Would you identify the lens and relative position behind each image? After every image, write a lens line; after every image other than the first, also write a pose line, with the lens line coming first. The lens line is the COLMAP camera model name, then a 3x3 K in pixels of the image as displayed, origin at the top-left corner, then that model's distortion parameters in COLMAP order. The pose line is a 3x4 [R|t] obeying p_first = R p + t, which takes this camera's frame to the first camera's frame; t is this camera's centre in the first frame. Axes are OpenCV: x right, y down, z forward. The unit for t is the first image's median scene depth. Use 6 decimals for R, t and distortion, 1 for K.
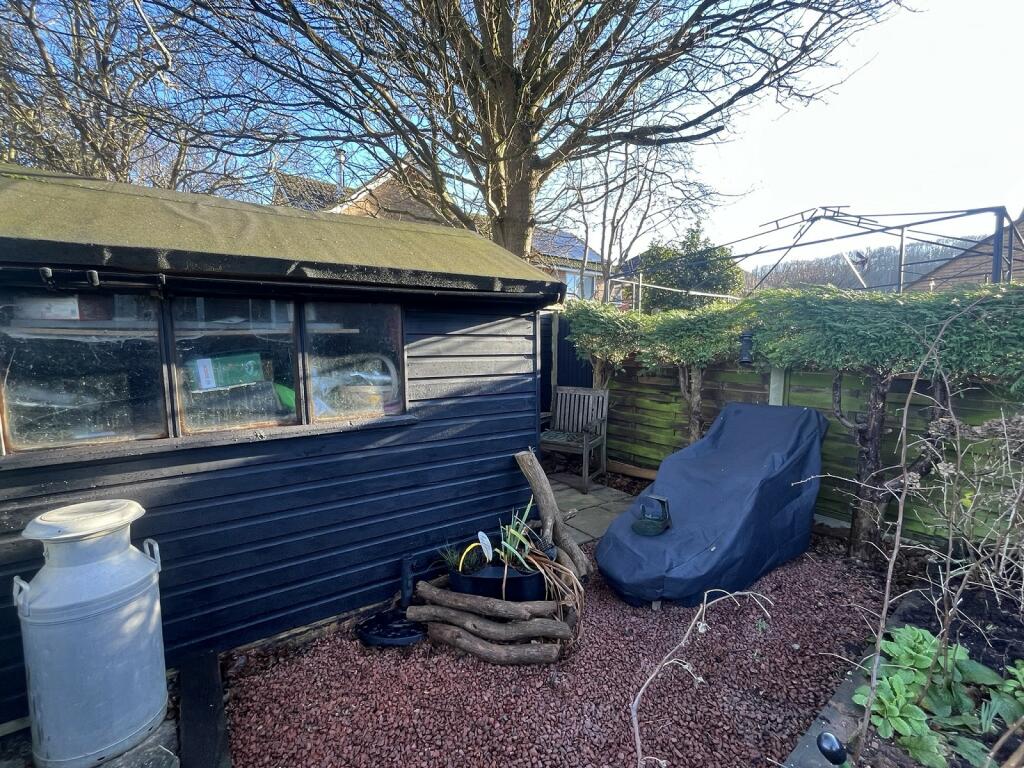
lens RADIAL K [[447.8, 0, 511.2], [0, 447.8, 388.6], [0, 0, 1]] dist [-0.003770, 0.000925]
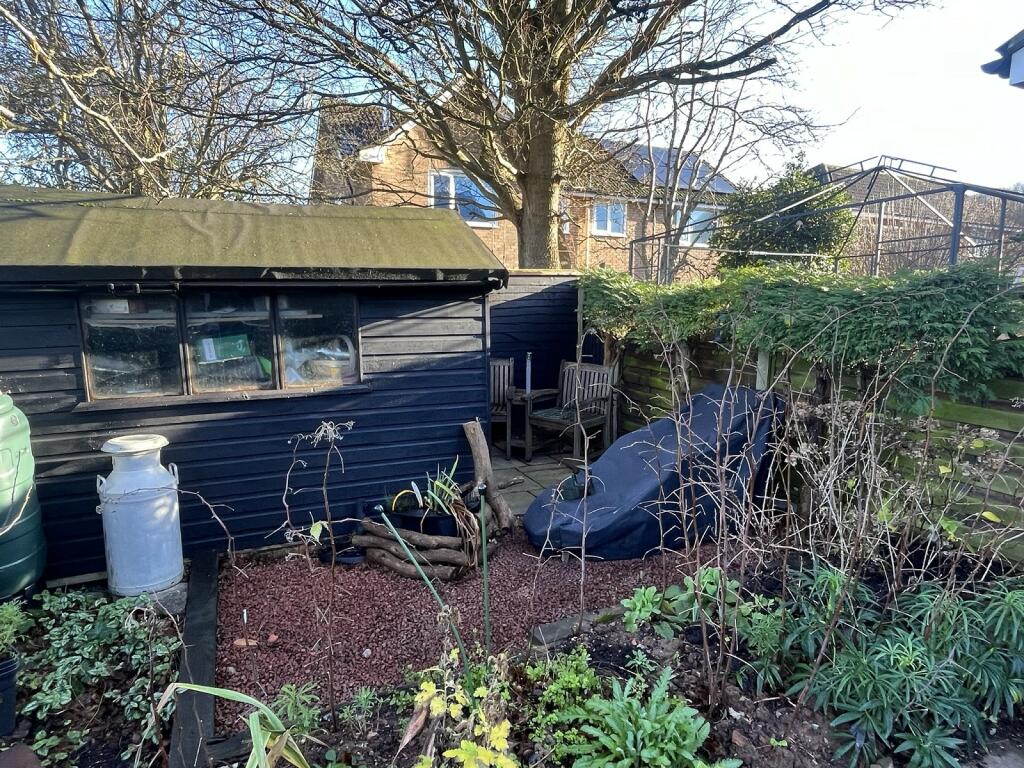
lens RADIAL K [[592.9, 0, 510.9], [0, 592.9, 389.7], [0, 0, 1]] dist [0.000555, -0.002266]
pose [[0.981585, 0.031278, -0.188447, 0.529473], [-0.021315, 0.998277, 0.054667, -0.028499], [0.189832, -0.049644, 0.980561, -0.565794]]
